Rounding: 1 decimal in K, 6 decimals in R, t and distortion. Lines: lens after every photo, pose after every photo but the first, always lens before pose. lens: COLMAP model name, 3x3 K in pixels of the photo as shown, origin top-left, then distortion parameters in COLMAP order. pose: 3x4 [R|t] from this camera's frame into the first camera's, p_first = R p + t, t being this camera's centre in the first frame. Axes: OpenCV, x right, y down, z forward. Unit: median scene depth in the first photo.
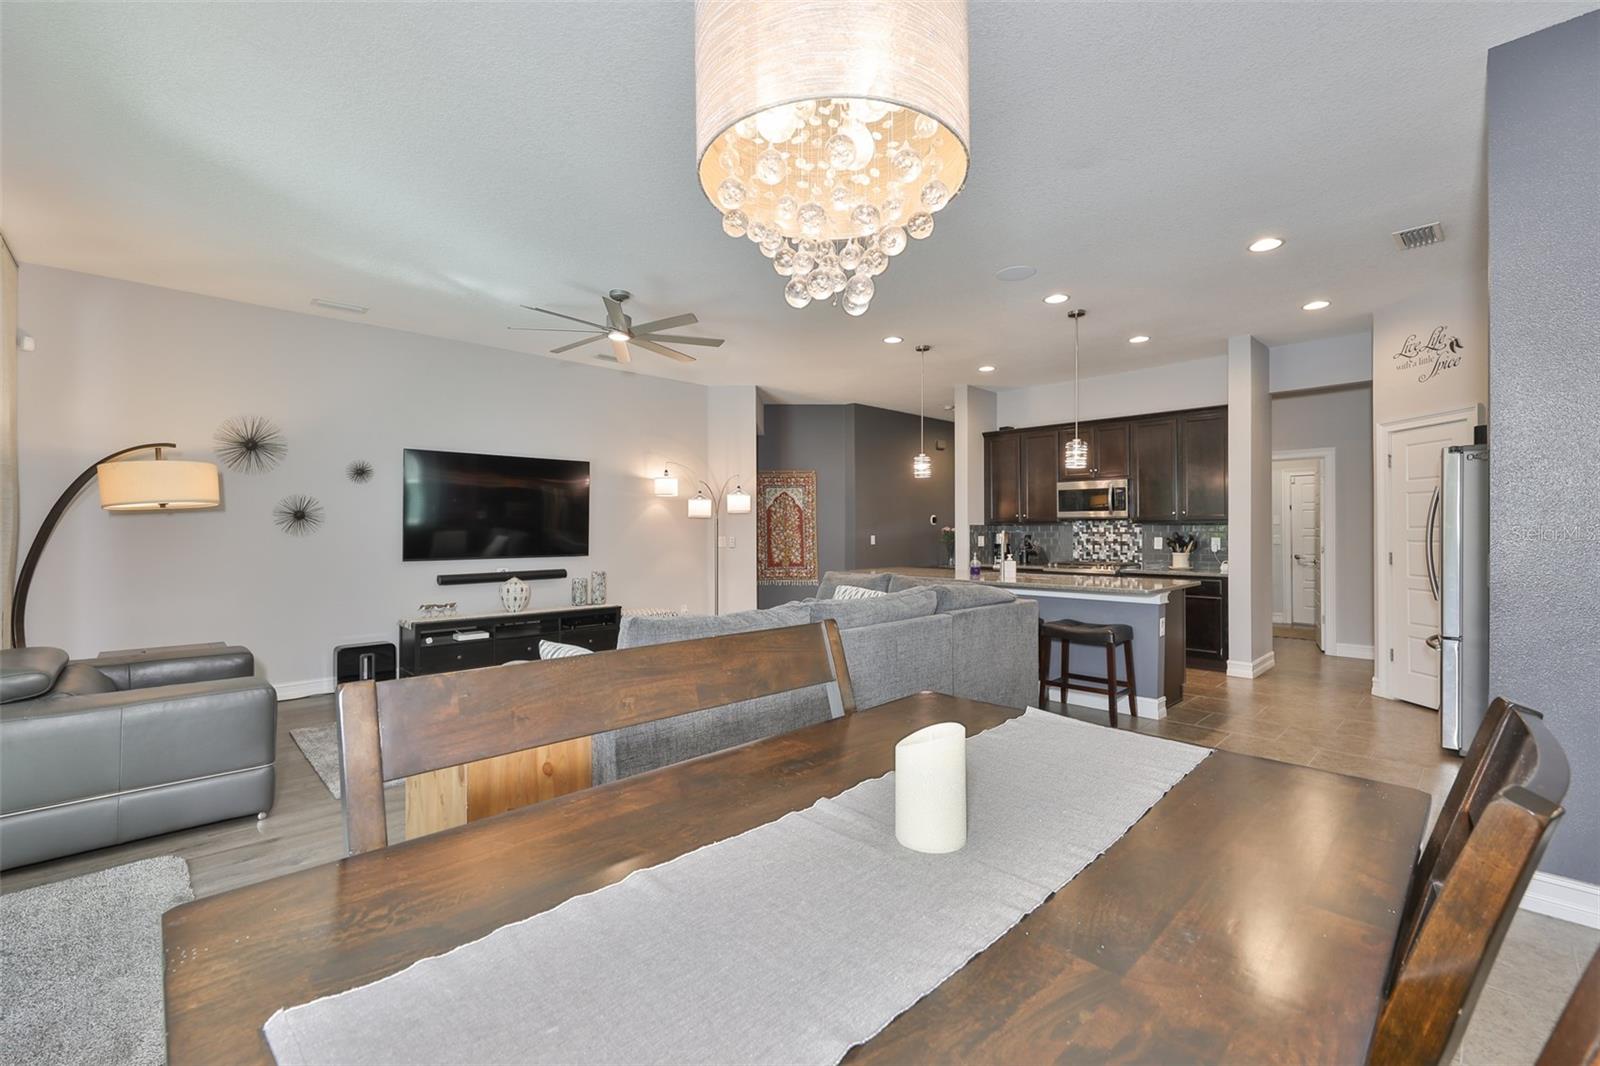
lens RADIAL K [[678.0, 0, 806.6], [0, 678.0, 532.0], [0, 0, 1]] dist [-0.005279, -0.000143]
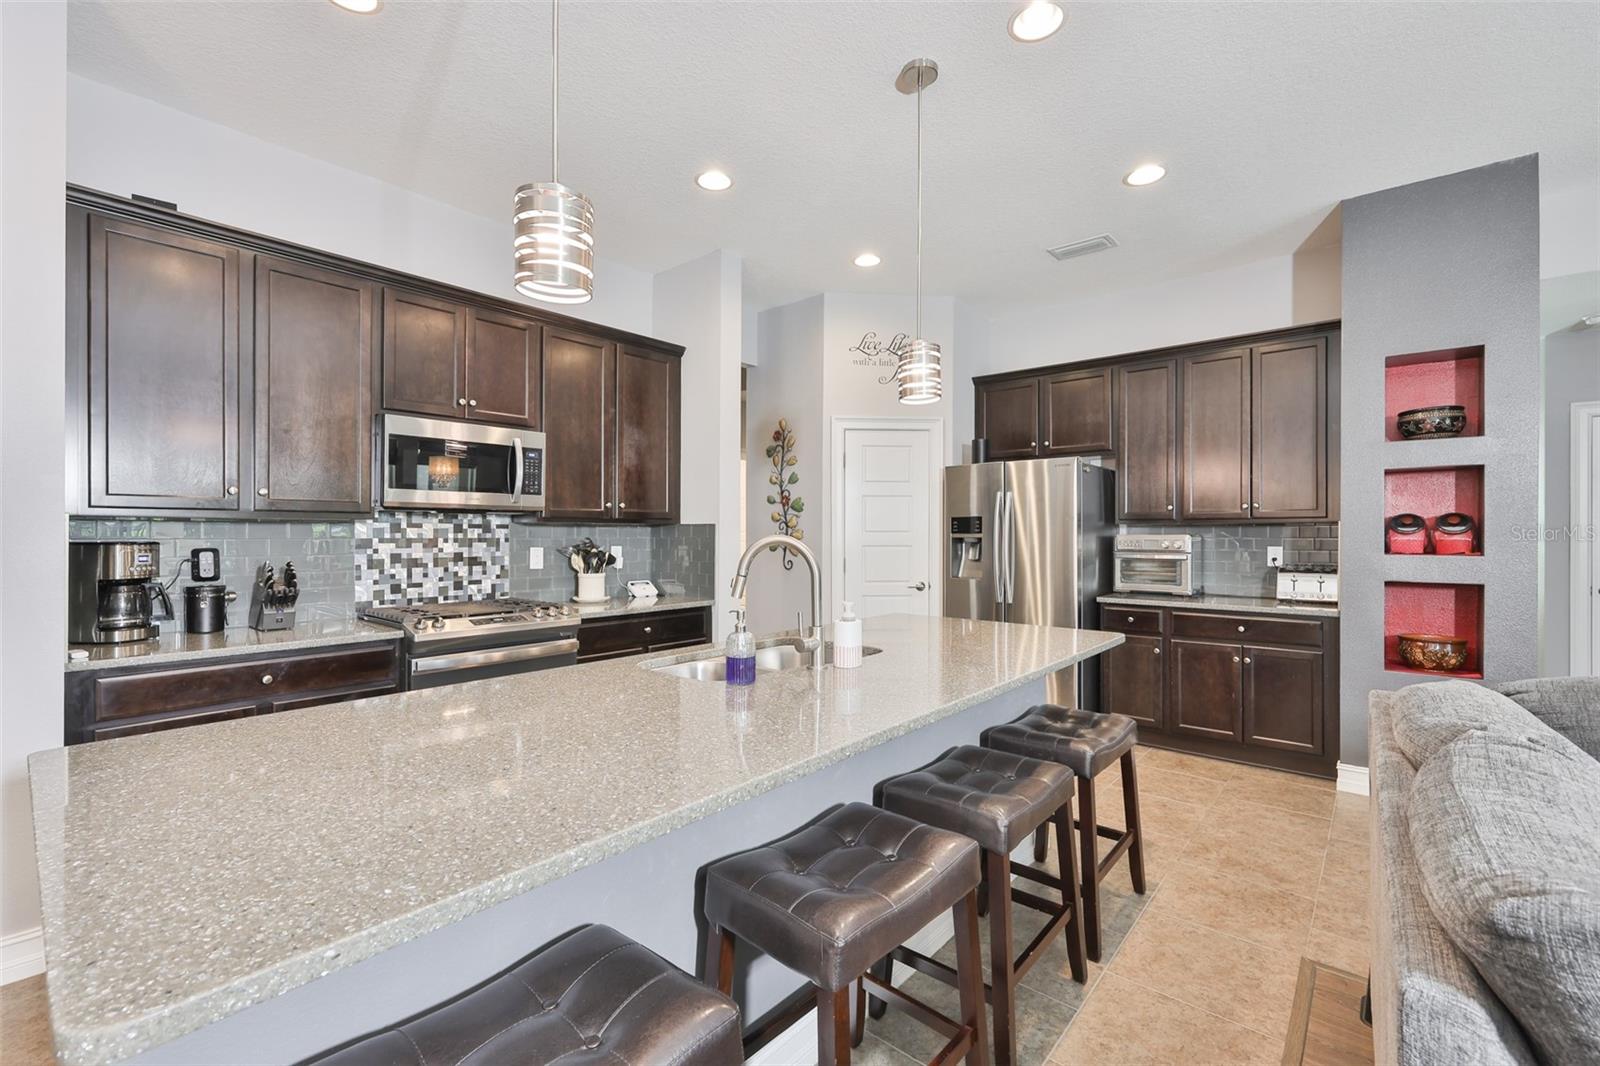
lens RADIAL K [[682.0, 0, 800.0], [0, 682.0, 533.0], [0, 0, 1]] dist [-0.002732, -0.000028]
pose [[-0.081187, 0.003136, 0.996694, -0.047353], [0.002607, 0.999992, -0.002934, -0.001833], [-0.996696, 0.002360, -0.081194, 0.856626]]
